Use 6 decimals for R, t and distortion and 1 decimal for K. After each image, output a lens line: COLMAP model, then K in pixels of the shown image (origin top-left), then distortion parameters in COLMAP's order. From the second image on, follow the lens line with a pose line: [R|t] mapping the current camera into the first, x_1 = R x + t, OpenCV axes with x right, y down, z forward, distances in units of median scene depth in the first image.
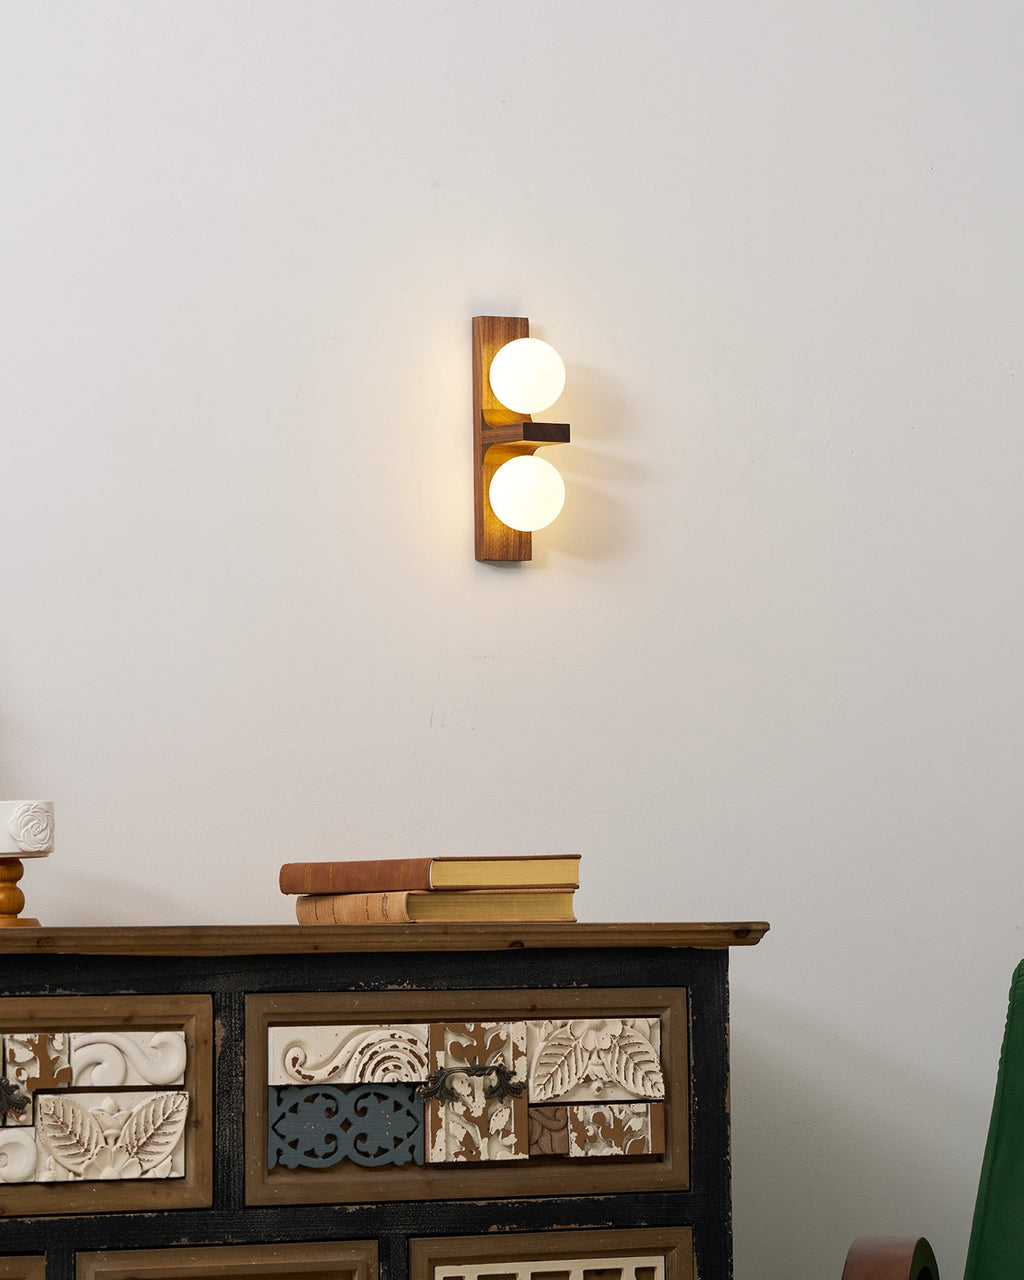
lens RADIAL K [[5840.0, 0, 510.7], [0, 5840.0, 637.8], [0, 0, 1]] dist [0.375441, 0.000000]
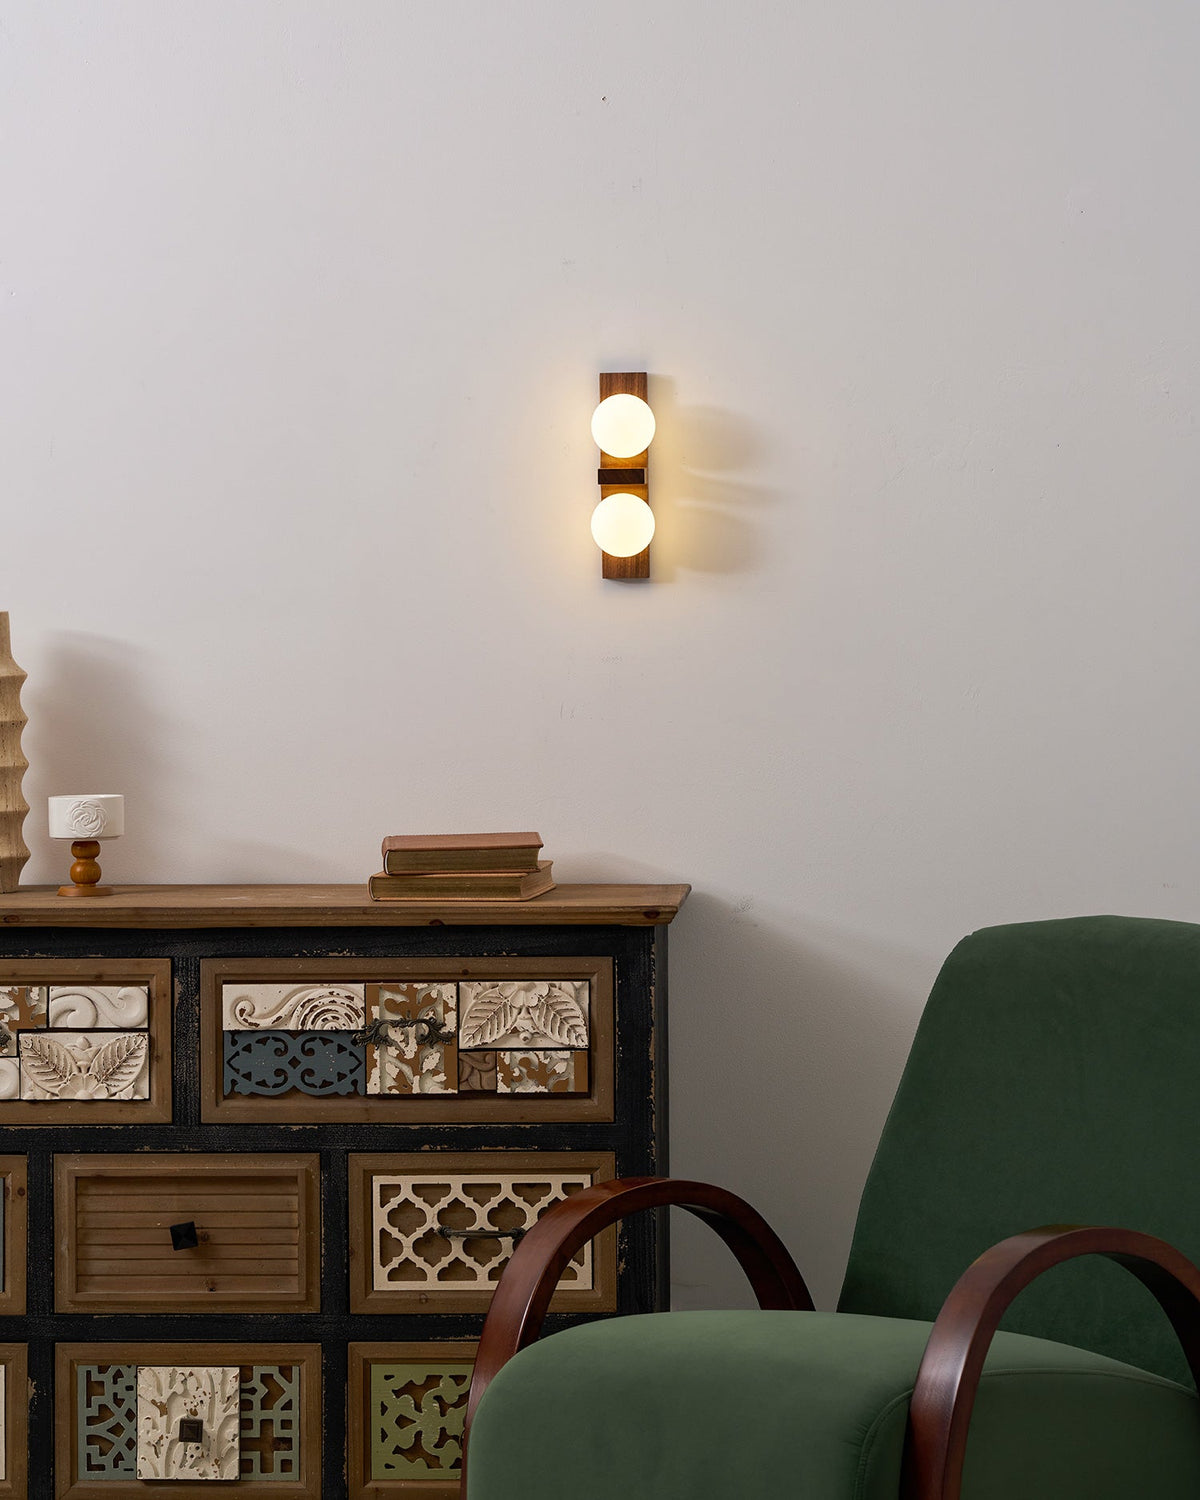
lens RADIAL K [[6843.8, 0, 601.5], [0, 6843.8, 753.0], [0, 0, 1]] dist [0.375441, 0.000000]
pose [[0.826272, 0.033640, -0.562266, 0.843747], [0.029065, 0.994339, 0.102202, -0.130262], [0.562522, -0.100789, 0.820616, -0.164565]]
